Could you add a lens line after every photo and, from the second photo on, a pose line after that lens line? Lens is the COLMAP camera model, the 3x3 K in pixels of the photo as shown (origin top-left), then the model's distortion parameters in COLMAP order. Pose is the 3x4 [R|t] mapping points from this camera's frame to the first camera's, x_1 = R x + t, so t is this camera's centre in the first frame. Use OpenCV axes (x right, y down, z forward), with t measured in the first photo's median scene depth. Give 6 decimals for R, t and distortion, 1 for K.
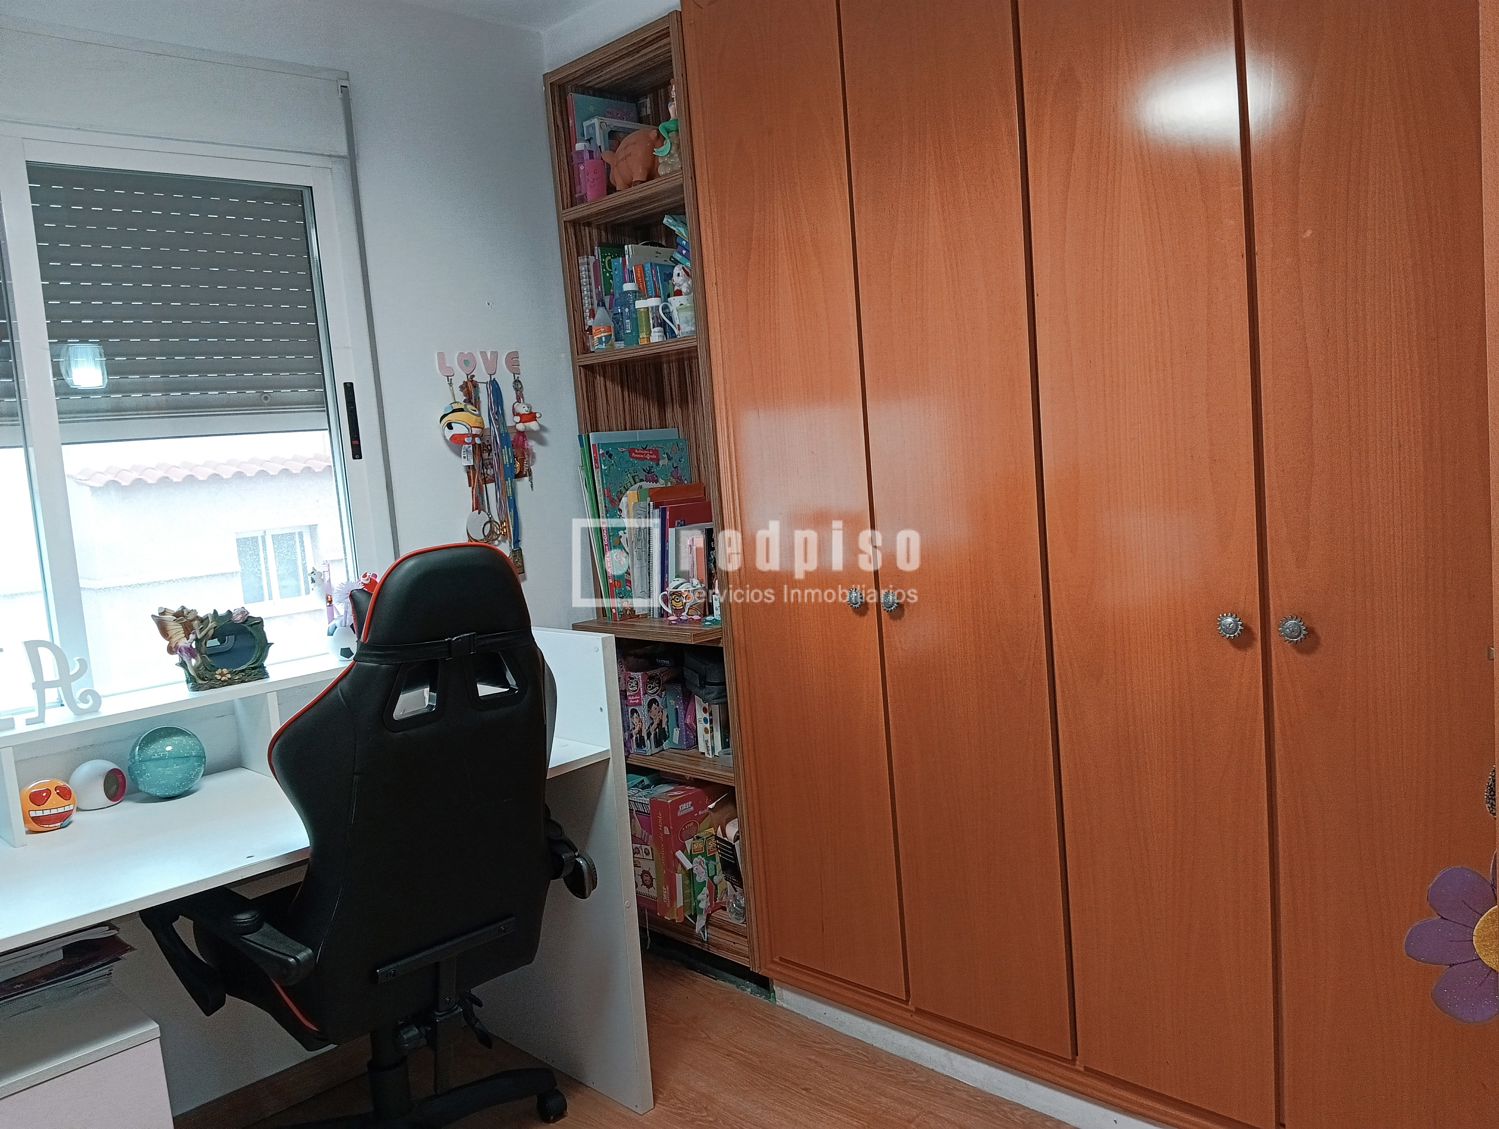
lens RADIAL K [[1158.2, 0, 743.5], [0, 1158.2, 561.9], [0, 0, 1]] dist [0.132240, -0.285254]
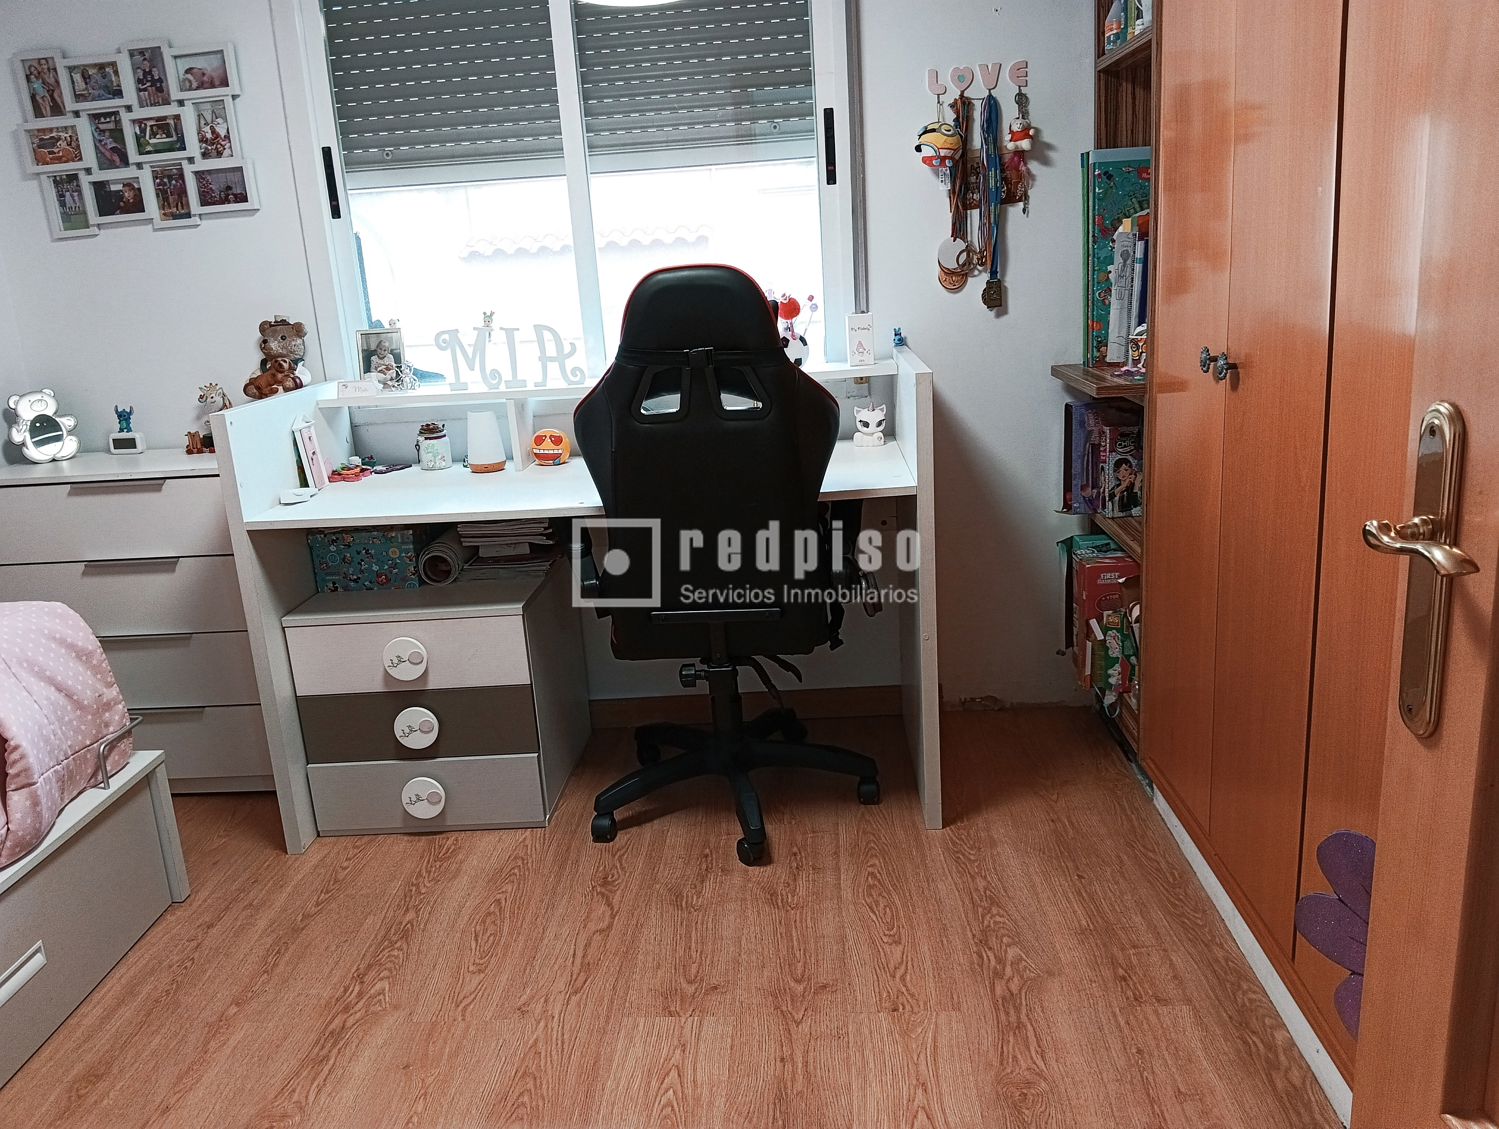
lens RADIAL K [[1158.2, 0, 743.5], [0, 1158.2, 561.9], [0, 0, 1]] dist [0.132240, -0.285254]
pose [[0.666886, 0.225118, -0.710342, 0.419824], [-0.062965, 0.966889, 0.247308, -0.012554], [0.742495, -0.120200, 0.658979, 0.175797]]
